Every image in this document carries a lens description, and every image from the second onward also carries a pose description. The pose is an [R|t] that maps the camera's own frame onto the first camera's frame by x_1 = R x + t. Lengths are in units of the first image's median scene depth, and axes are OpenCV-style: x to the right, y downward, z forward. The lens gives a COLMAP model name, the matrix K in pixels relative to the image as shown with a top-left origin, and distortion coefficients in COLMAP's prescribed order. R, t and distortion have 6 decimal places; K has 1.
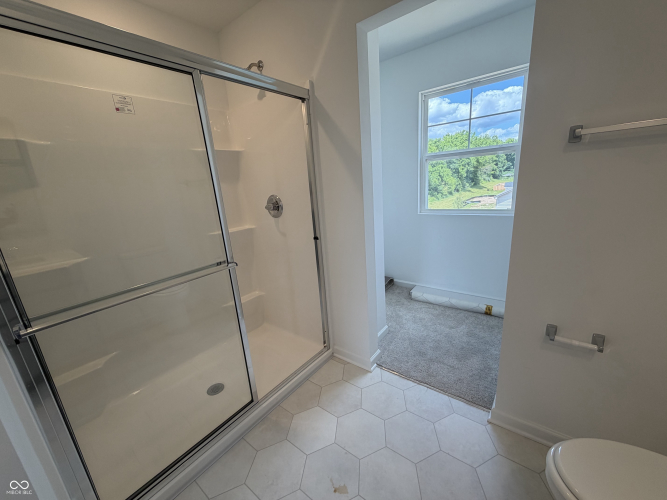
lens RADIAL K [[265.2, 0, 331.5], [0, 265.2, 250.4], [0, 0, 1]] dist [-0.001512, 0.000136]
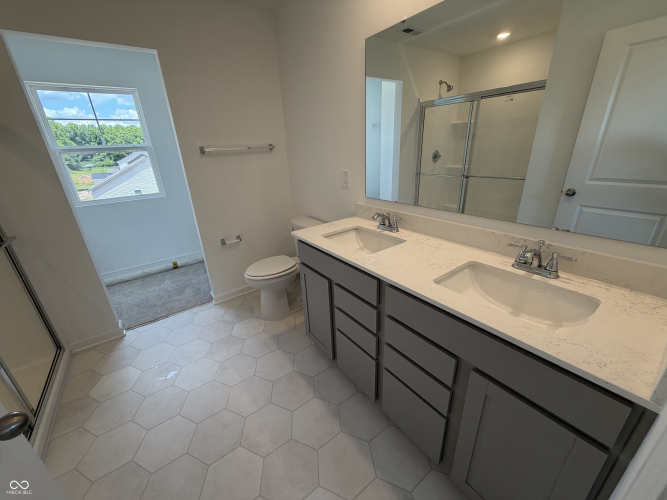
lens RADIAL K [[265.2, 0, 332.7], [0, 265.2, 251.0], [0, 0, 1]] dist [-0.001512, 0.000136]
pose [[0.275270, -0.296084, 0.914637, -0.584340], [0.264526, 0.937995, 0.224034, 0.083738], [-0.924258, 0.180276, 0.336524, -0.339027]]
